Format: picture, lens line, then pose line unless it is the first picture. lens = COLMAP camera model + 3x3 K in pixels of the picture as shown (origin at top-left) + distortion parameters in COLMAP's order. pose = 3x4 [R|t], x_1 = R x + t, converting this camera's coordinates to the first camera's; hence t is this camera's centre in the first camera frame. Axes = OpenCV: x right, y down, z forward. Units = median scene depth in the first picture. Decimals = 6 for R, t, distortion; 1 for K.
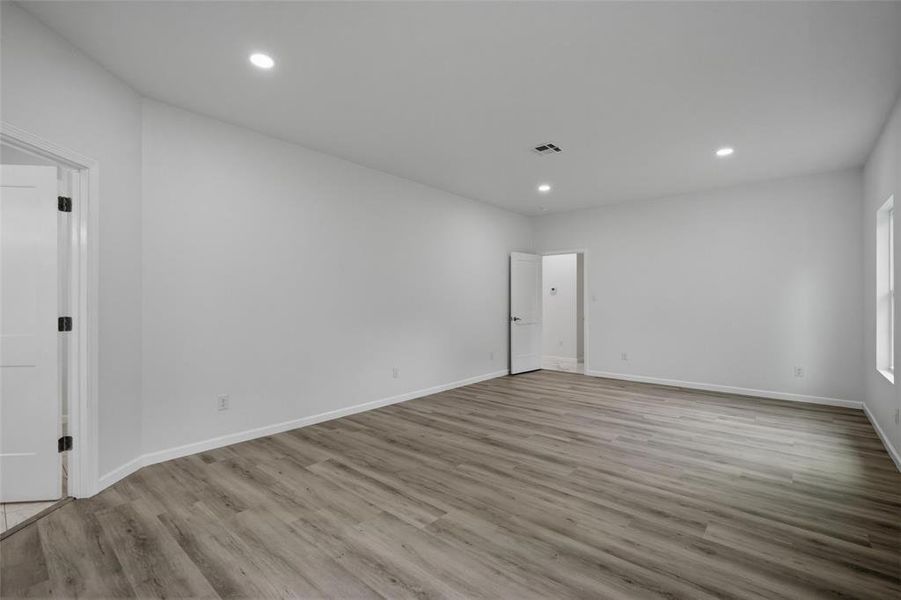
lens RADIAL K [[387.0, 0, 452.0], [0, 387.0, 300.5], [0, 0, 1]] dist [0.002852, 0.000185]
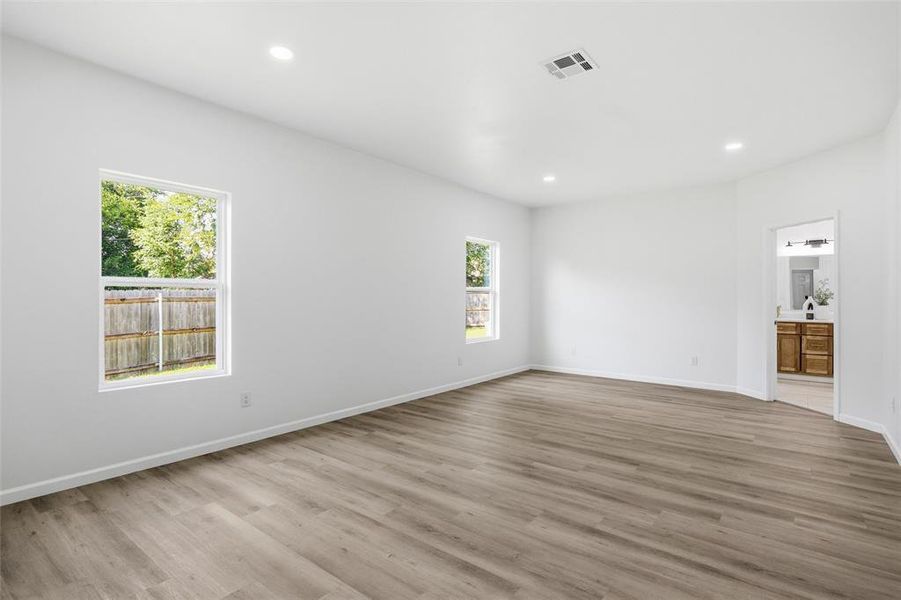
lens RADIAL K [[453.5, 0, 448.9], [0, 453.5, 297.7], [0, 0, 1]] dist [-0.004156, 0.001625]
pose [[-0.998554, -0.007194, -0.053273, 0.543439], [-0.007309, 0.999971, 0.001963, 0.003015], [0.053257, 0.002350, -0.998578, 1.971423]]
